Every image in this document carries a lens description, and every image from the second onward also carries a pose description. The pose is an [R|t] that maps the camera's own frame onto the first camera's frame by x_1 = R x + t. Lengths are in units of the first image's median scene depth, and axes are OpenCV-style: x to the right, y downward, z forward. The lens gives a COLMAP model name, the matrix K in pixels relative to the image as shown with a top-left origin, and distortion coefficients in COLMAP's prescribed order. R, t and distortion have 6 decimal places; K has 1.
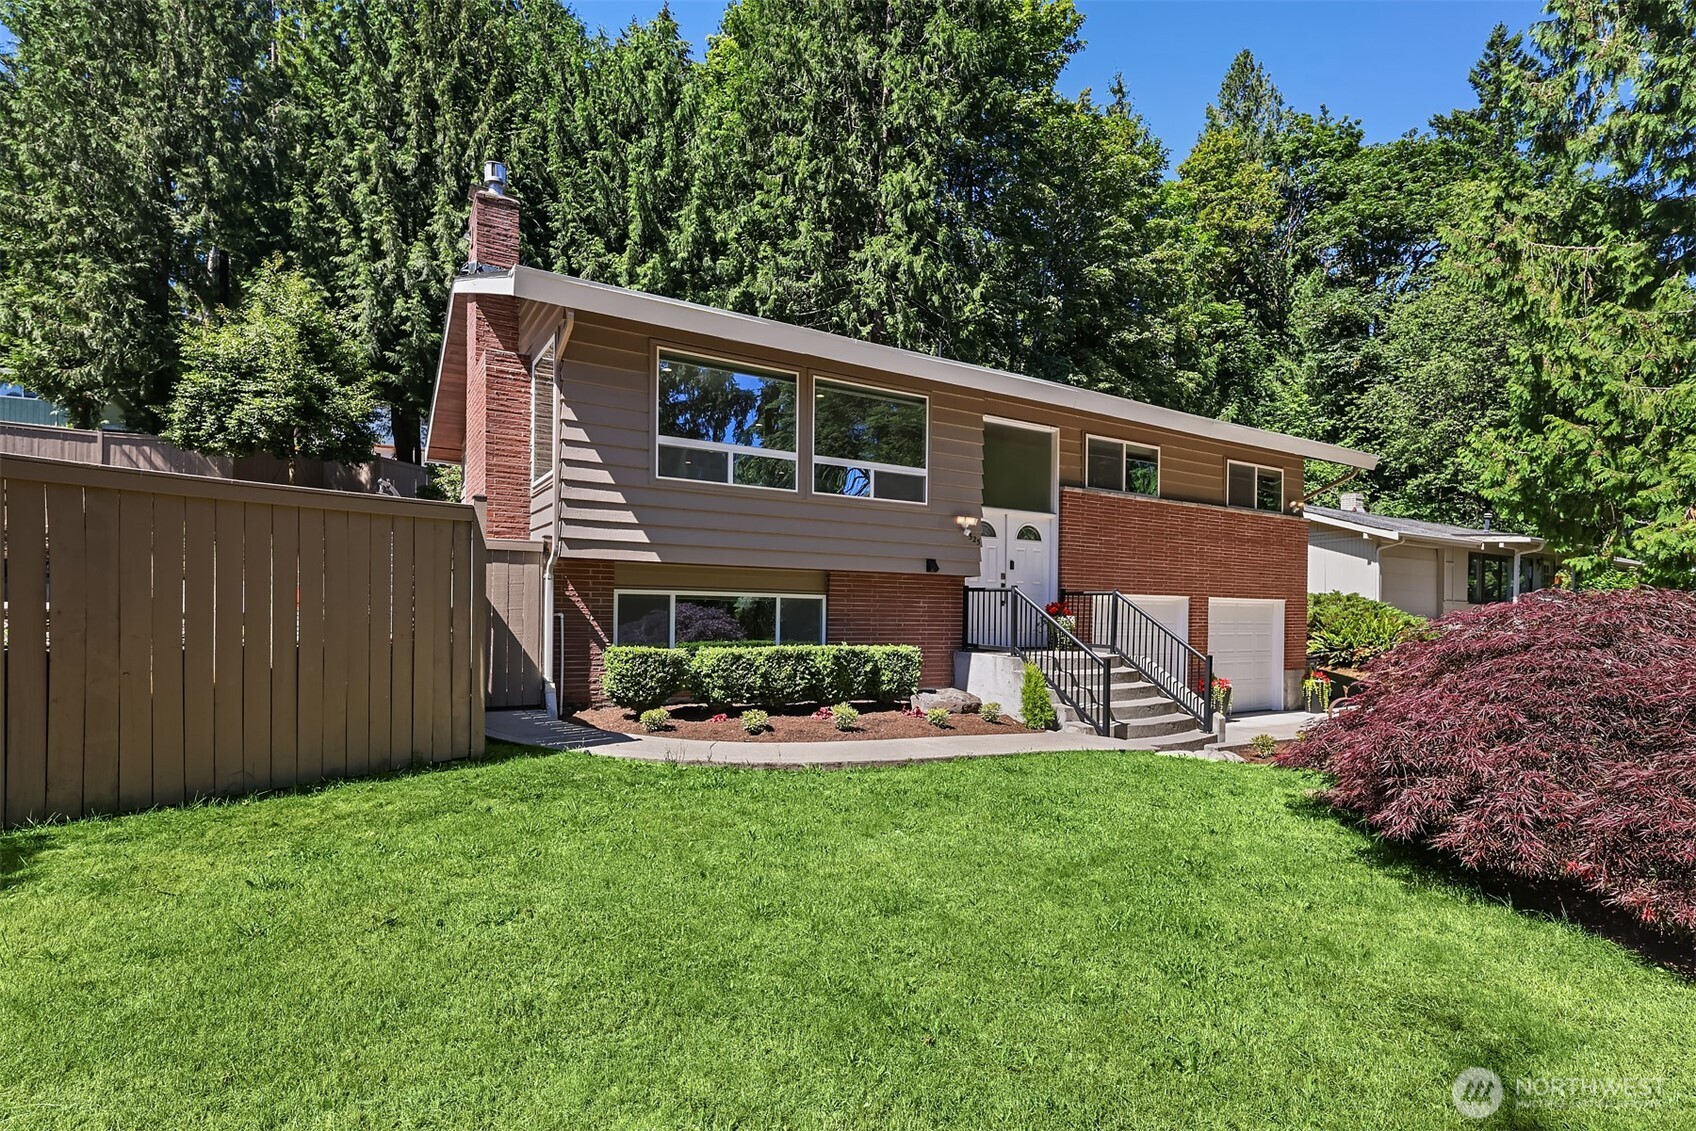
lens RADIAL K [[816.5, 0, 828.1], [0, 816.5, 615.1], [0, 0, 1]] dist [0.003269, -0.000961]
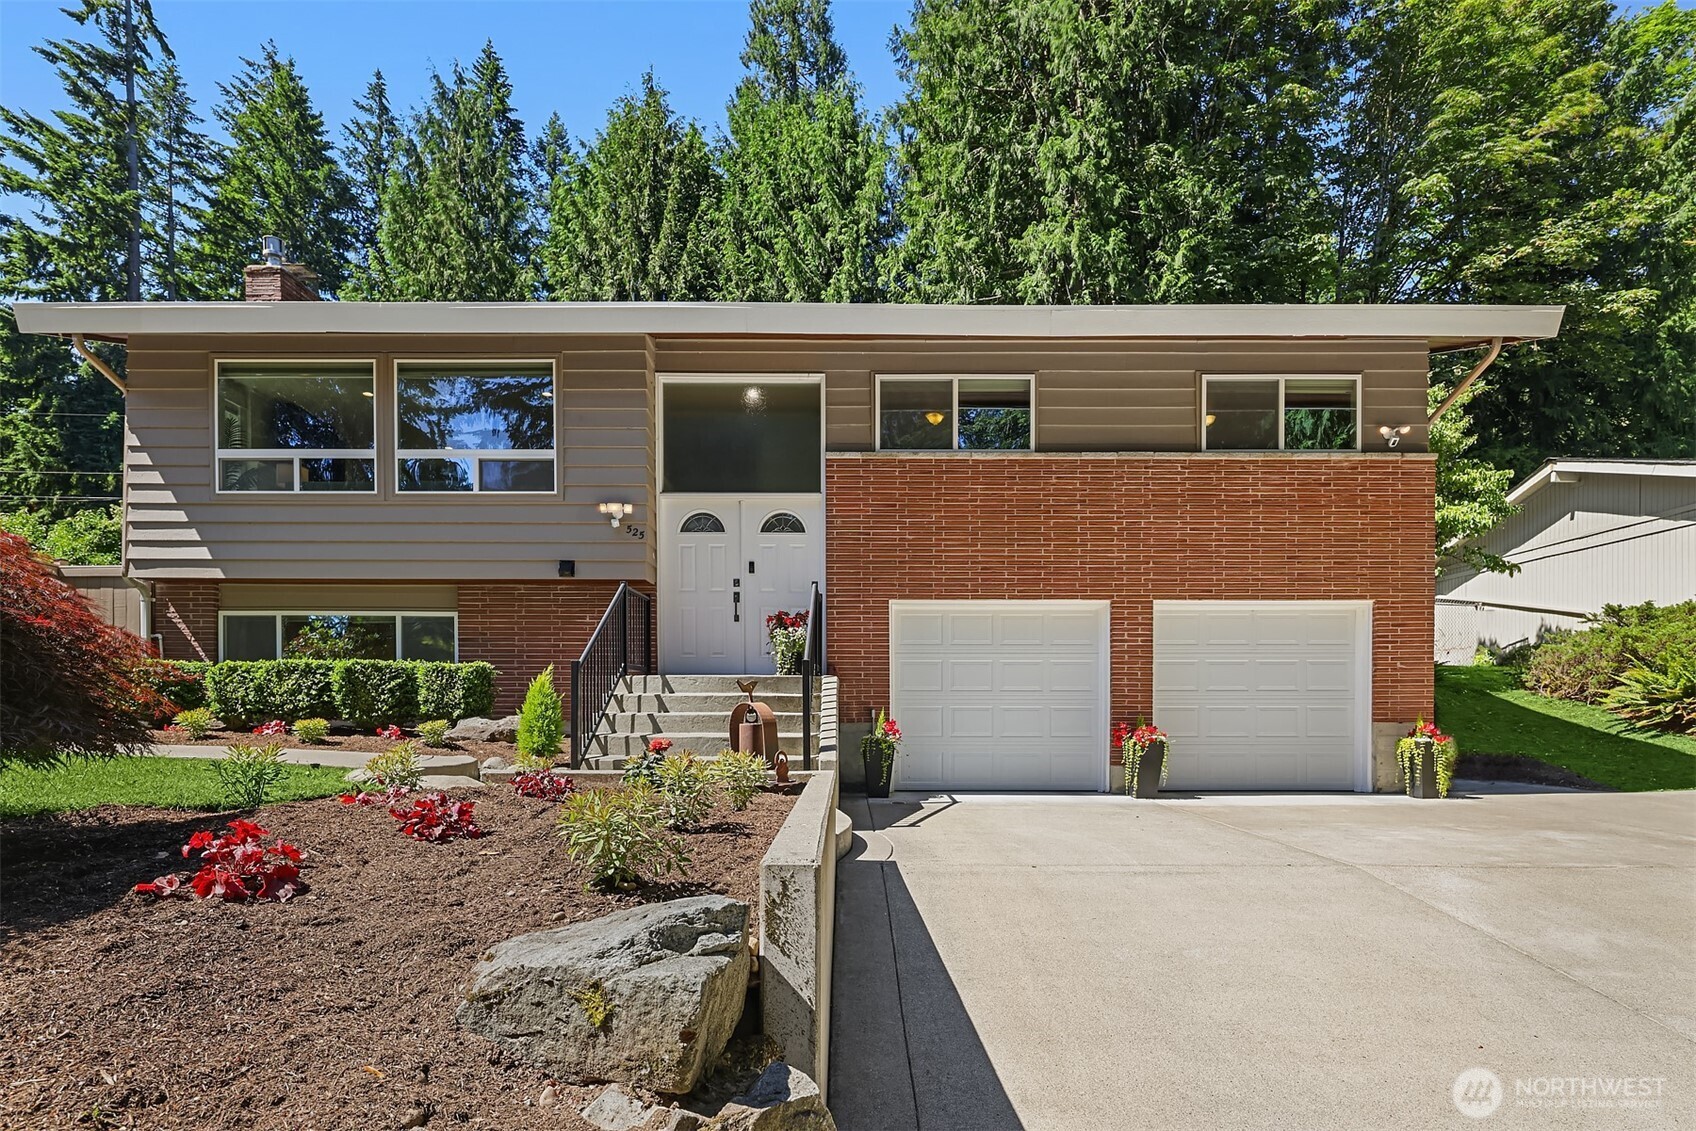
lens RADIAL K [[816.5, 0, 839.8], [0, 816.5, 716.6], [0, 0, 1]] dist [0.003269, -0.000961]
pose [[0.853693, -0.006194, -0.520740, 0.779234], [0.005677, 0.999981, -0.002588, 0.090104], [0.520746, -0.000747, 0.853711, 0.450429]]
